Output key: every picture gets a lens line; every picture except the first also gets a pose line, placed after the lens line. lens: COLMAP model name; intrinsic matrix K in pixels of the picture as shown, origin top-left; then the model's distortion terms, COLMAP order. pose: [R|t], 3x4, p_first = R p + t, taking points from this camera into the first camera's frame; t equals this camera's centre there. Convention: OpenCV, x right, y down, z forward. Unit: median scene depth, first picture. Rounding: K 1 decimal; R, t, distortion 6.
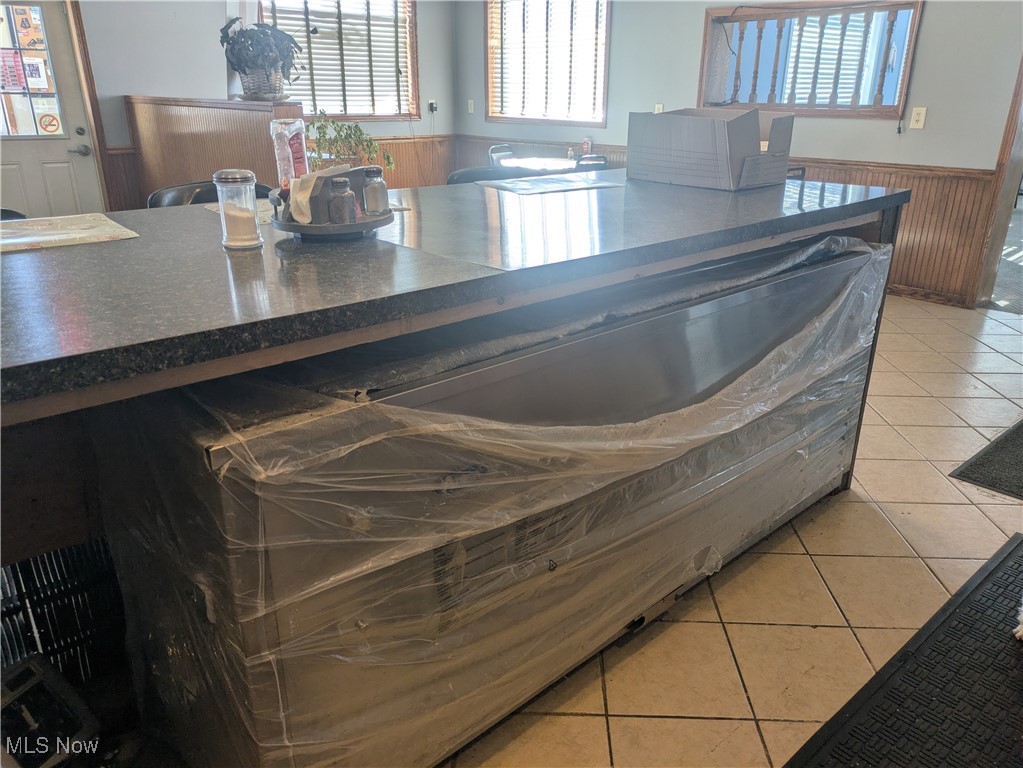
lens RADIAL K [[753.9, 0, 517.3], [0, 753.9, 380.2], [0, 0, 1]] dist [0.049991, -0.005717]
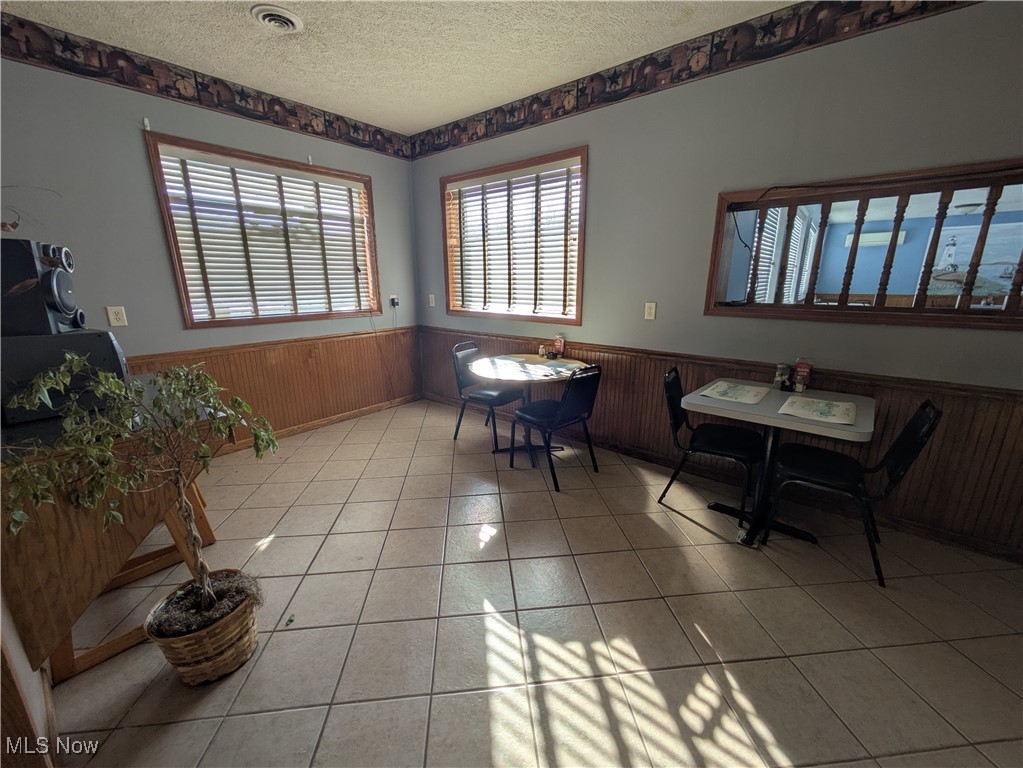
lens RADIAL K [[405.9, 0, 508.4], [0, 405.9, 385.7], [0, 0, 1]] dist [0.001951, 0.001868]
pose [[0.992182, -0.041111, 0.117837, -0.029137], [0.053482, 0.993157, -0.103820, -0.190522], [-0.112762, 0.109311, 0.987591, 0.473940]]
